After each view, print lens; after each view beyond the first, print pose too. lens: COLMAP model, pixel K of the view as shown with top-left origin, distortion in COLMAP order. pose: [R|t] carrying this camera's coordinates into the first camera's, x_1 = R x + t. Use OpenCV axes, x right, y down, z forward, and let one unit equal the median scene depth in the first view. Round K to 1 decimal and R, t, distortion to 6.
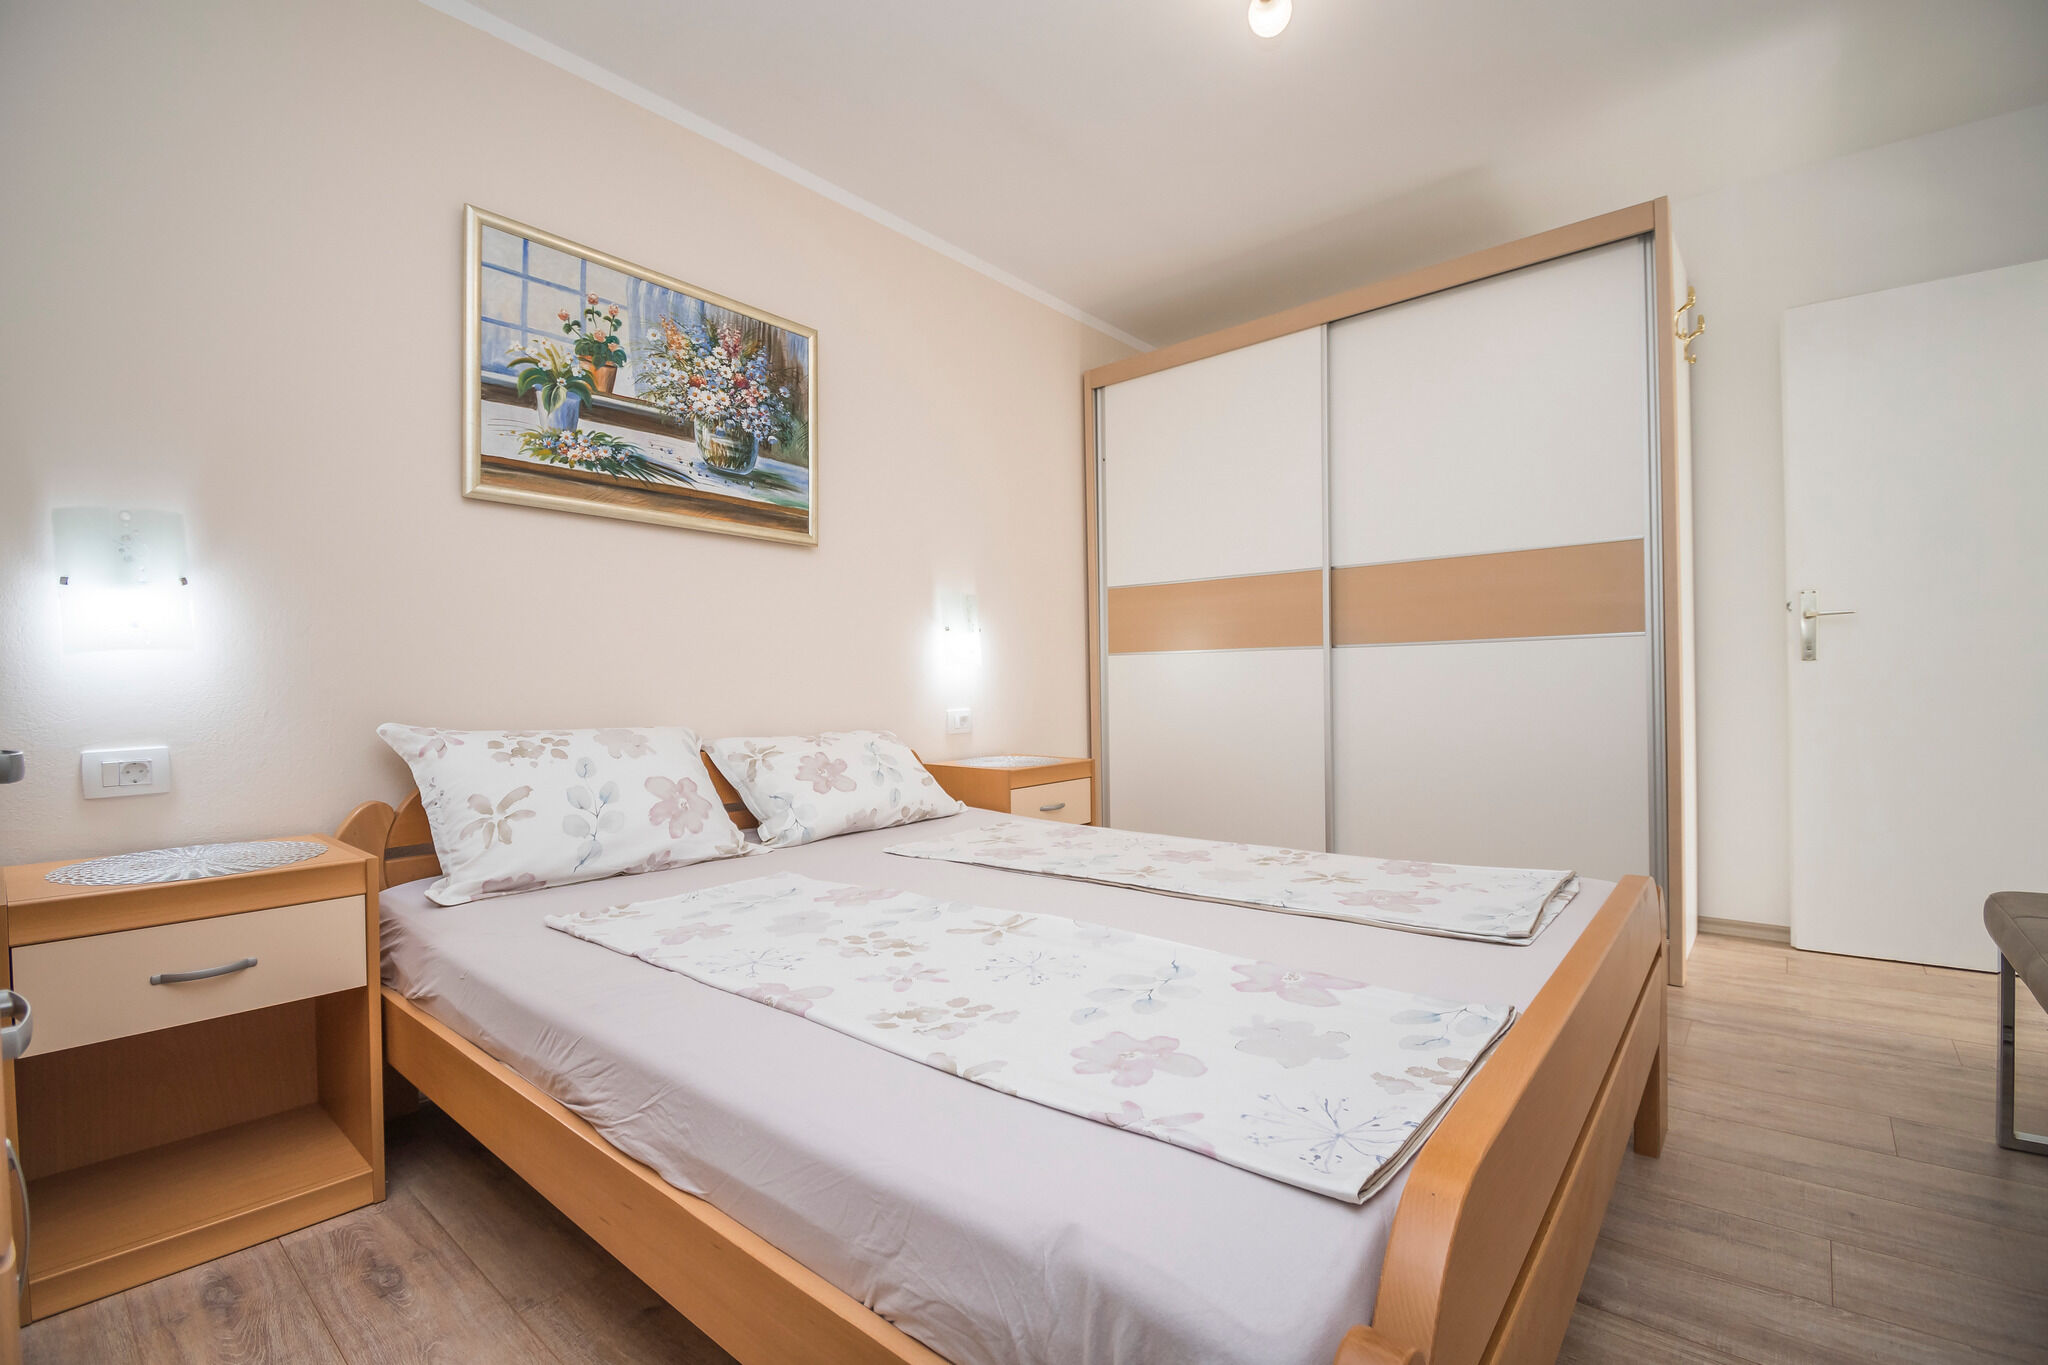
lens RADIAL K [[903.0, 0, 1012.6], [0, 903.0, 677.6], [0, 0, 1]] dist [0.014207, -0.019856]
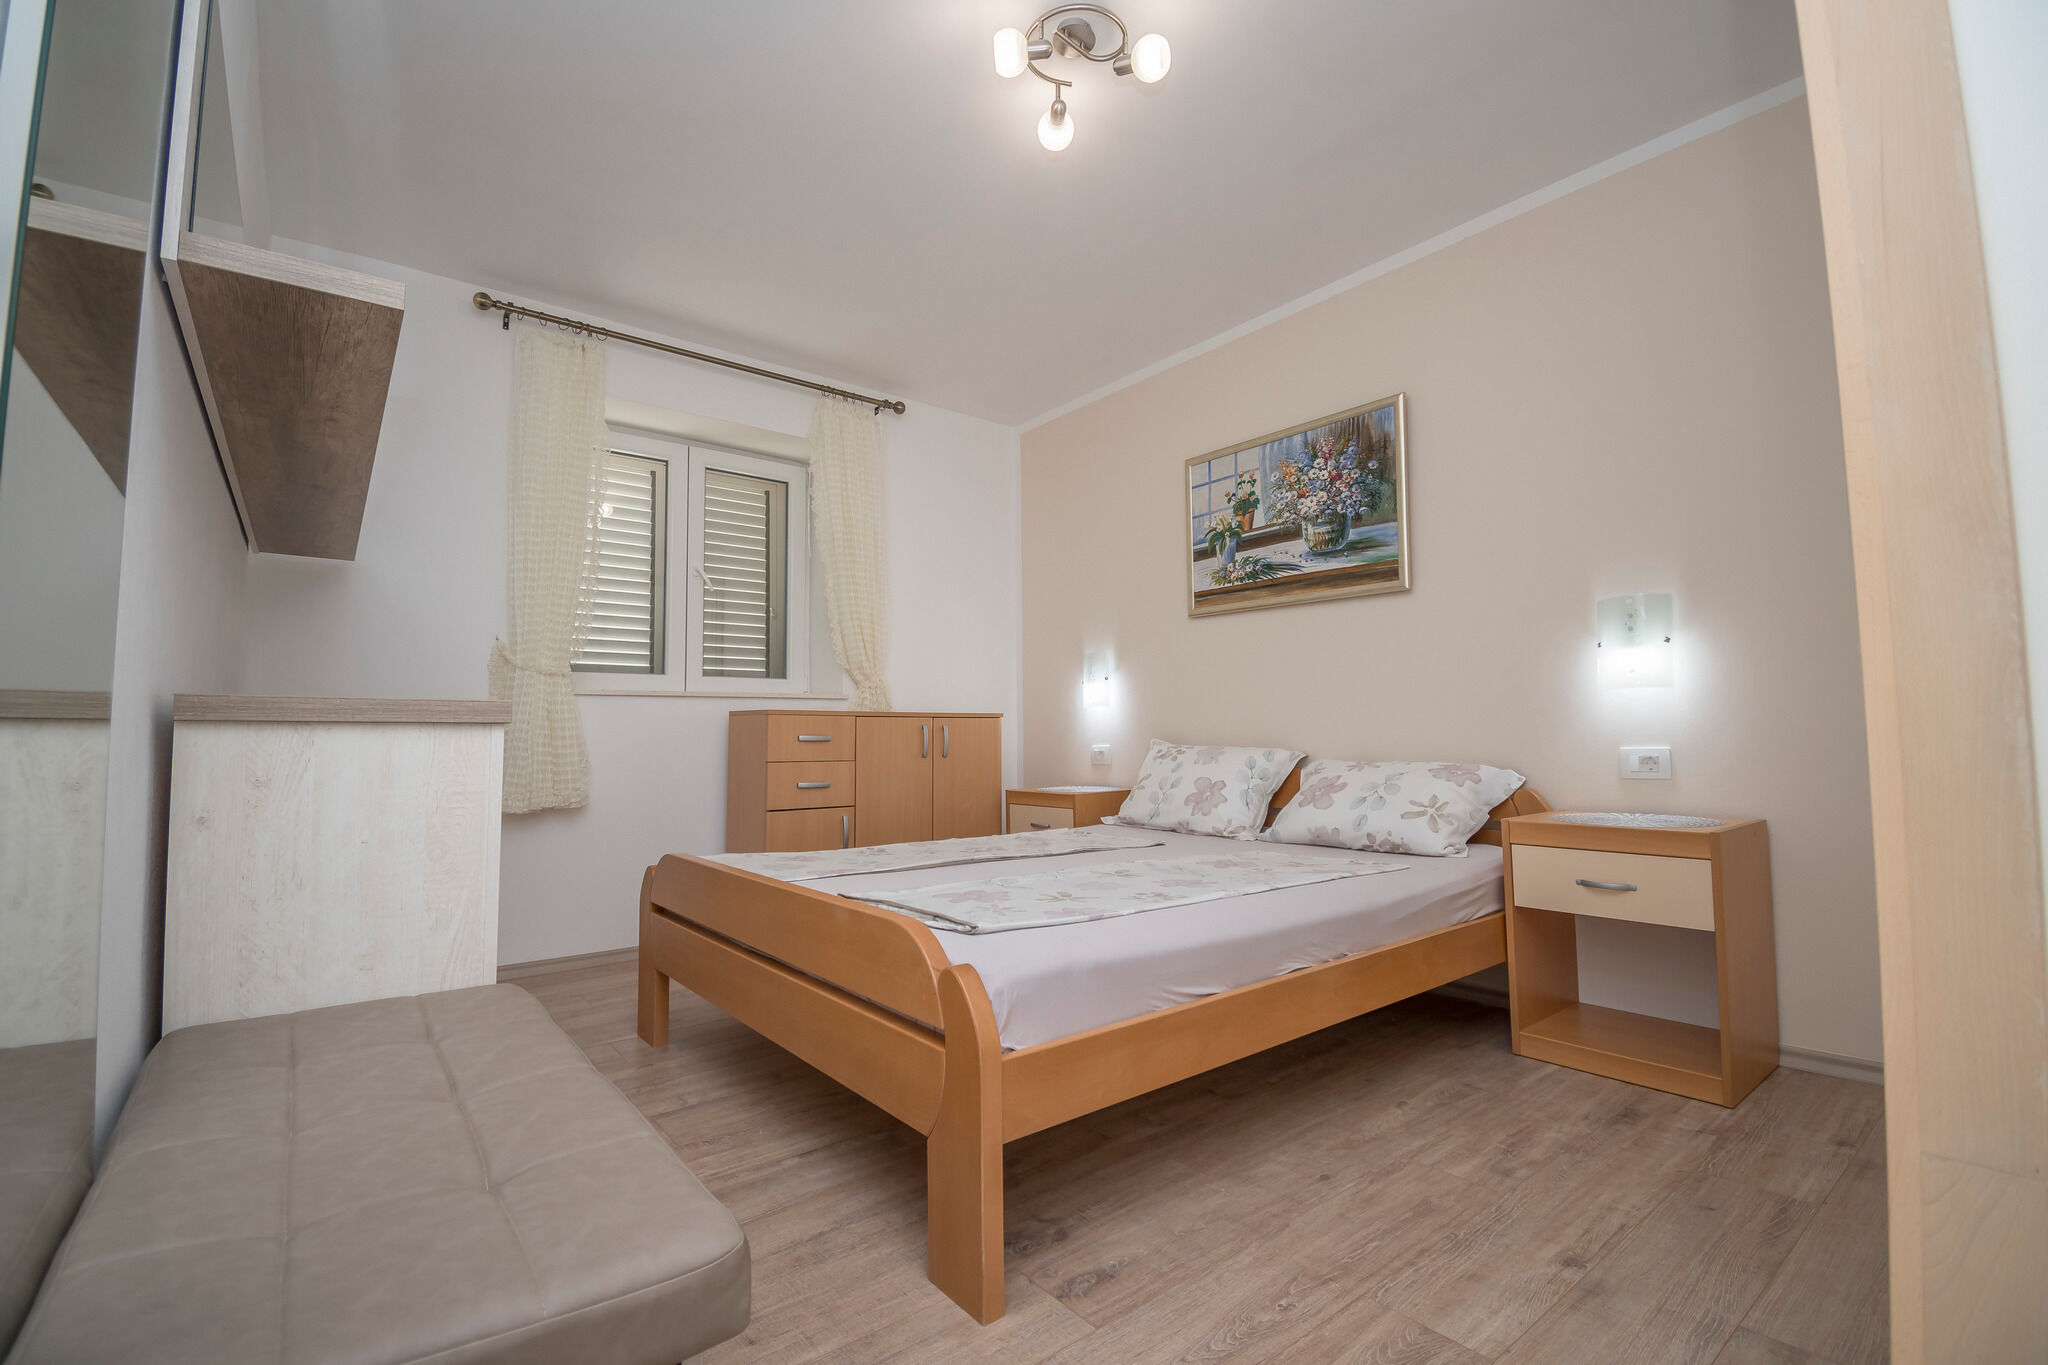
lens RADIAL K [[903.0, 0, 1012.6], [0, 903.0, 677.6], [0, 0, 1]] dist [0.014207, -0.019856]
pose [[-0.205662, -0.056142, -0.977011, 1.022540], [0.008002, 0.998223, -0.059046, 0.022169], [0.978590, -0.019962, -0.204847, 0.833327]]
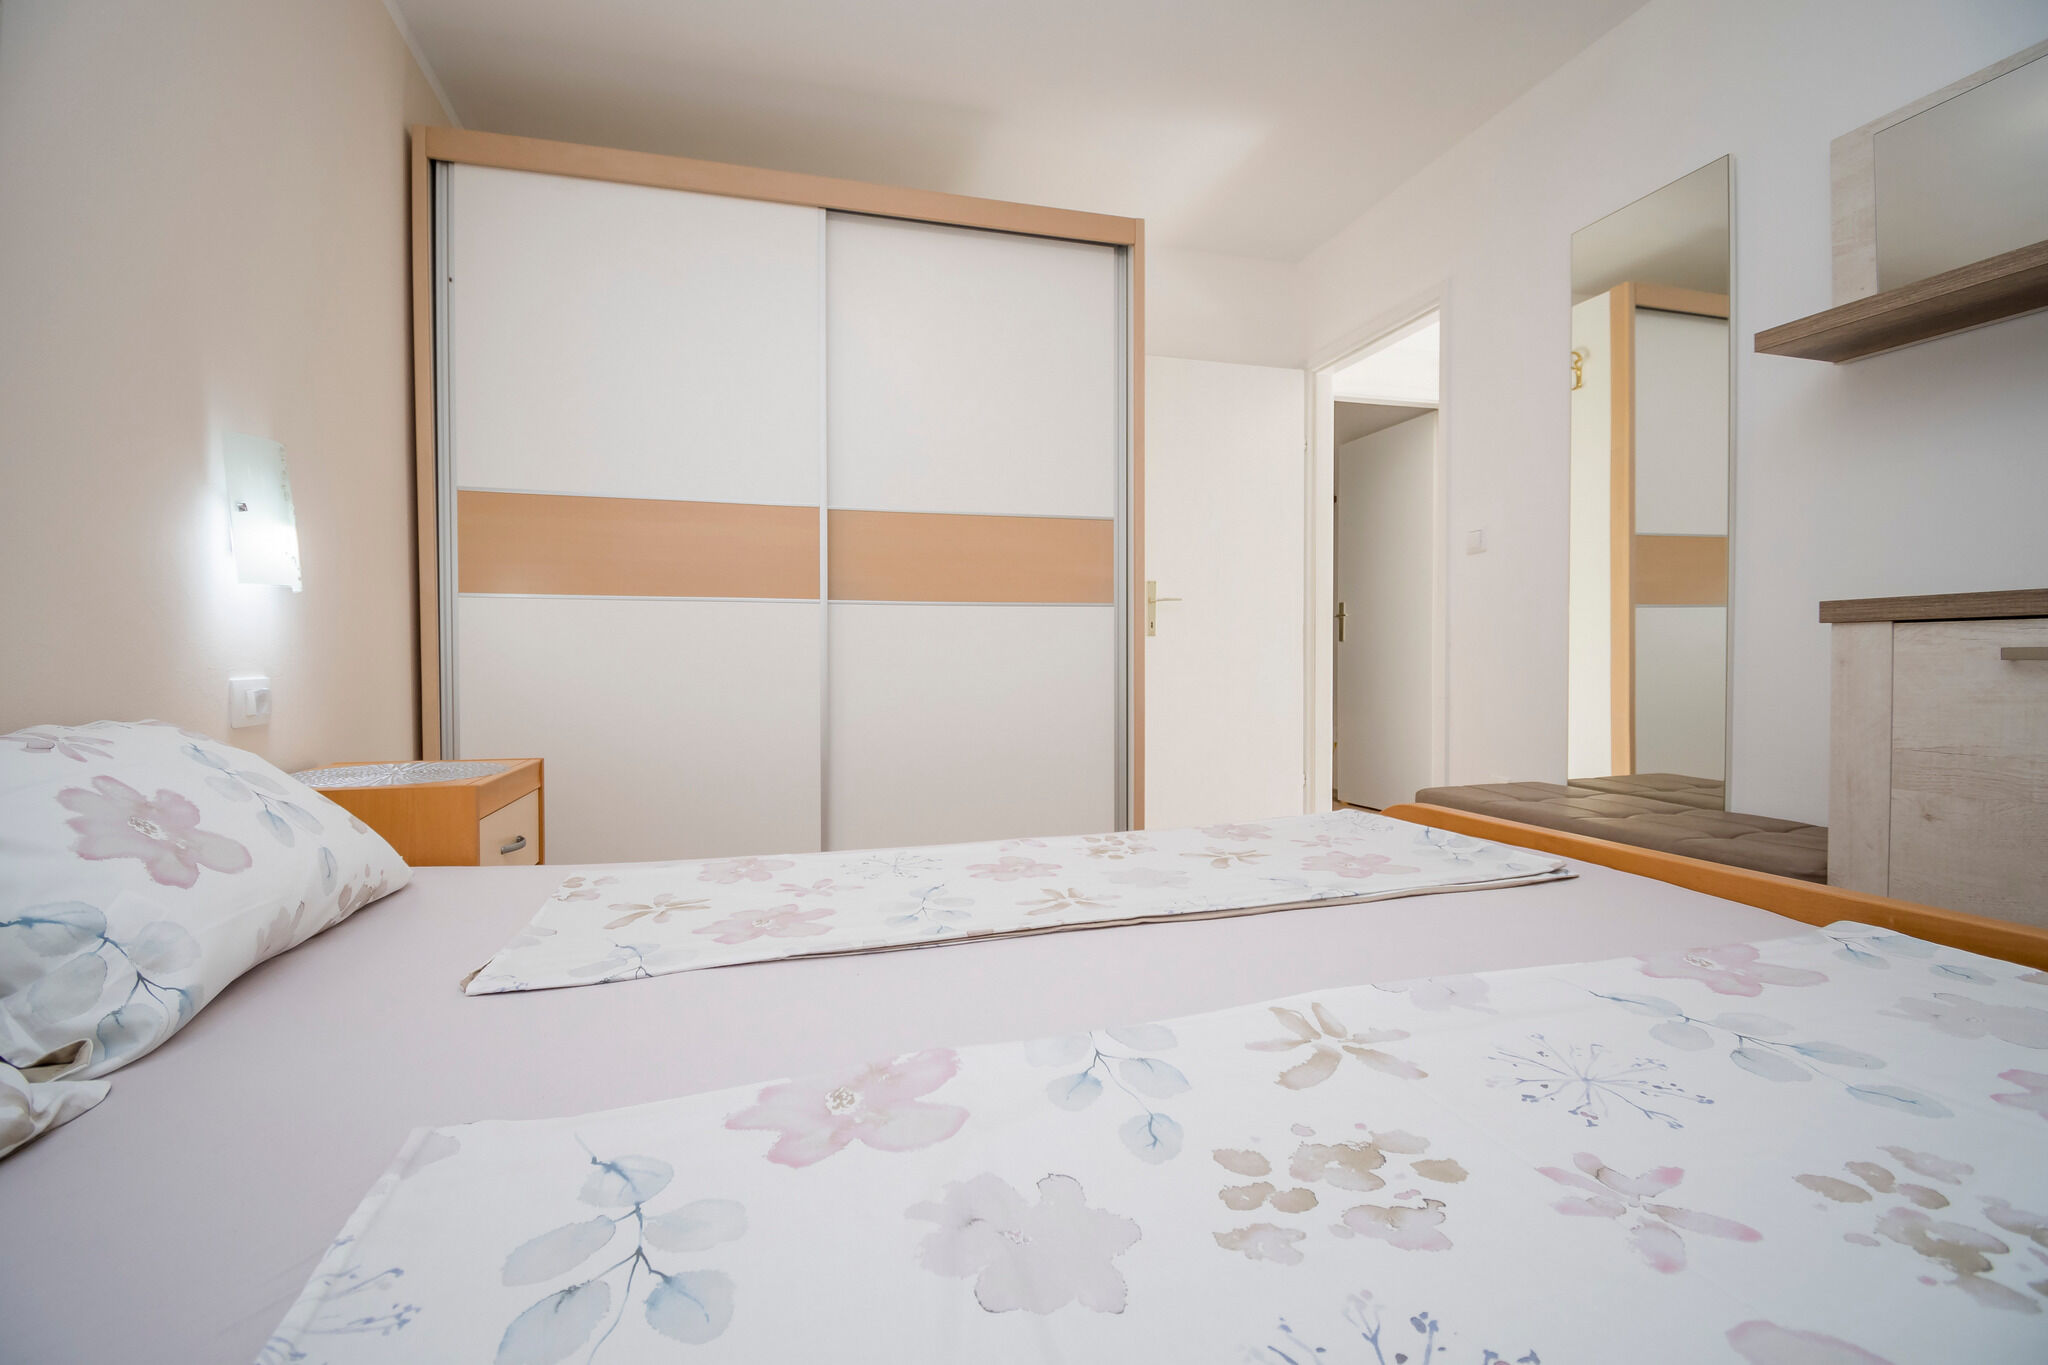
lens RADIAL K [[902.5, 0, 1025.9], [0, 902.5, 679.7], [0, 0, 1]] dist [0.024190, -0.028601]
pose [[0.541857, 0.000493, 0.840471, -0.313644], [-0.005273, 0.999982, 0.002813, 0.042204], [-0.840454, -0.005956, 0.541849, 0.506025]]
